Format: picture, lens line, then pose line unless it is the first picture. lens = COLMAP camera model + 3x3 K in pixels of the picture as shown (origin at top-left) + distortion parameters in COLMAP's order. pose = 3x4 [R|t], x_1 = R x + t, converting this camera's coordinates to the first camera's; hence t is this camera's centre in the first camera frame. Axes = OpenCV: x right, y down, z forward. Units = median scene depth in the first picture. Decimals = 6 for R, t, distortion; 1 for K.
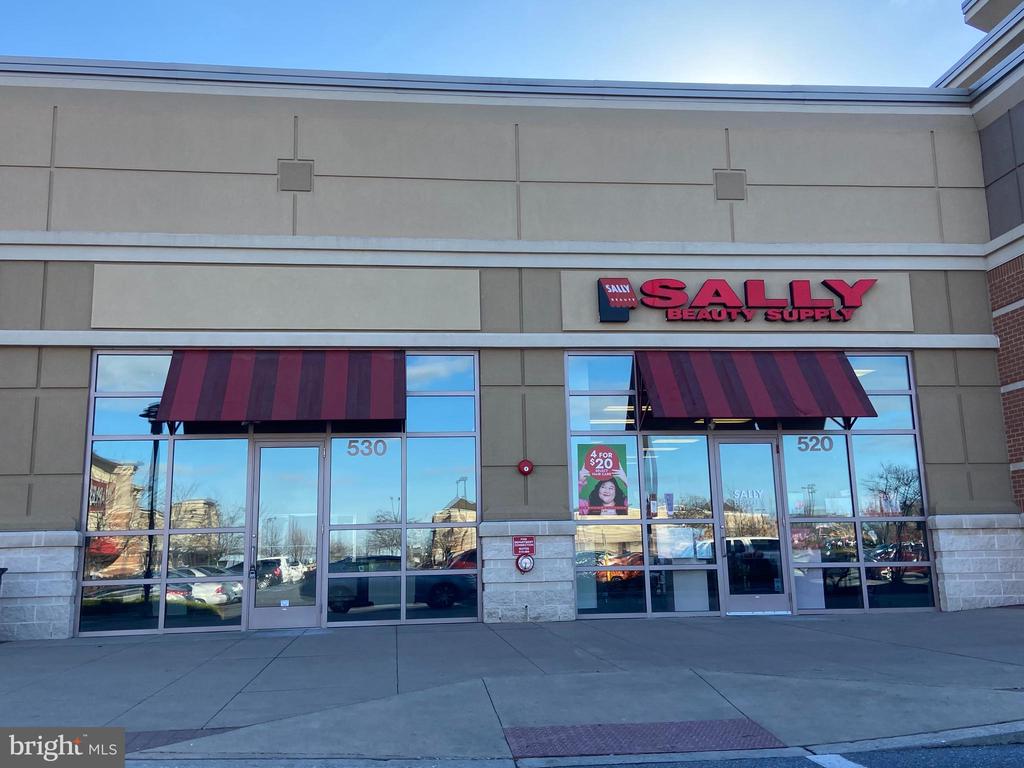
lens RADIAL K [[969.9, 0, 506.0], [0, 969.9, 373.3], [0, 0, 1]] dist [0.077567, 0.000000]
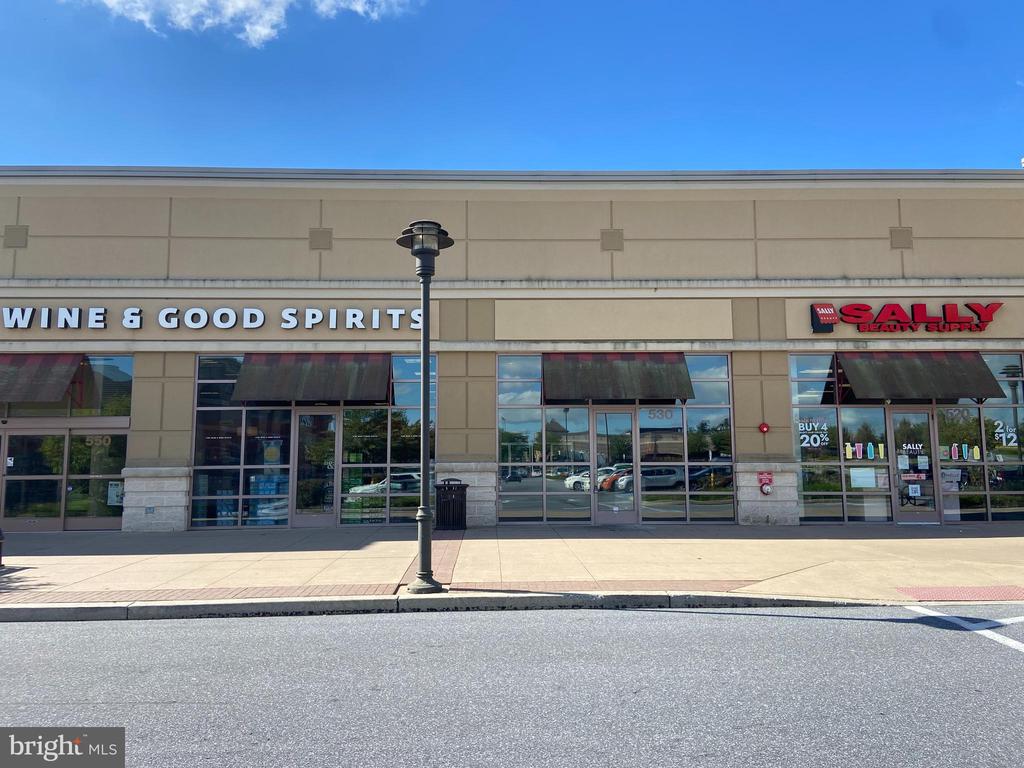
lens RADIAL K [[787.9, 0, 502.5], [0, 787.9, 376.9], [0, 0, 1]] dist [0.101868, -0.116523]
pose [[0.995509, 0.004899, -0.094544, -0.268848], [0.001213, 0.997918, 0.064482, -0.065480], [0.094663, -0.064307, 0.993430, -0.292342]]
